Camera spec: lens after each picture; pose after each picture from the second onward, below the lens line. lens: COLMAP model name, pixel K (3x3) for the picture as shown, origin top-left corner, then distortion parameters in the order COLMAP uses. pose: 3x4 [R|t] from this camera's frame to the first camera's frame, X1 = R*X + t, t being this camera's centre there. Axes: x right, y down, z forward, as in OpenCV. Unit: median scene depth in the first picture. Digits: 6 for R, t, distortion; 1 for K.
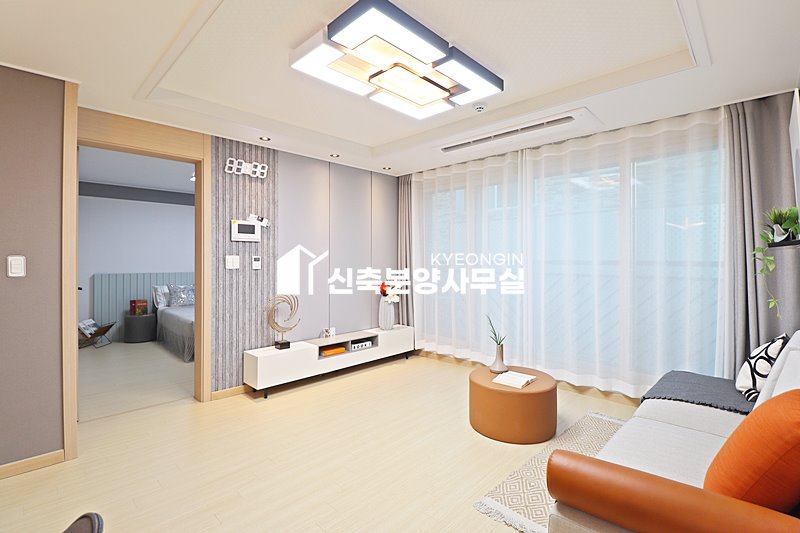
lens RADIAL K [[369.7, 0, 400.7], [0, 369.7, 257.5], [0, 0, 1]] dist [-0.005272, -0.008330]
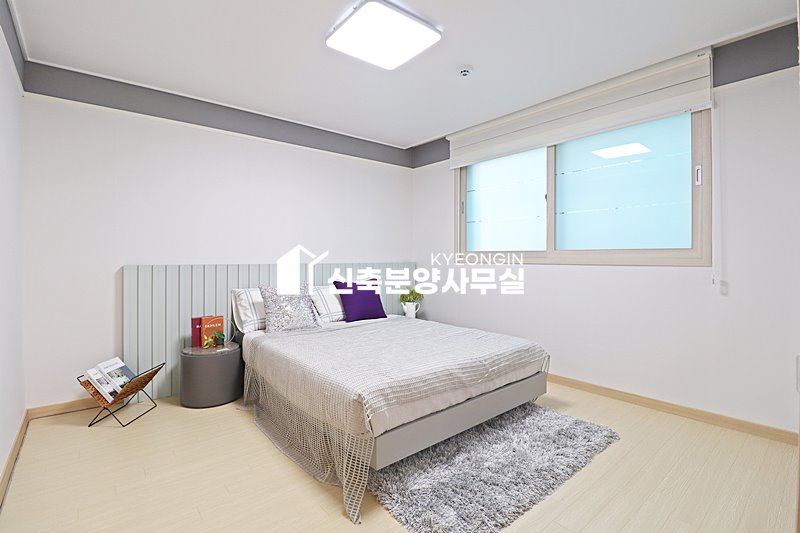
lens RADIAL K [[369.7, 0, 401.1], [0, 369.7, 258.4], [0, 0, 1]] dist [-0.005272, -0.008330]
pose [[0.992578, -0.005720, -0.121474, -0.392348], [0.006677, 0.999950, 0.007477, 0.033278], [0.121425, -0.008232, 0.992566, 0.538920]]
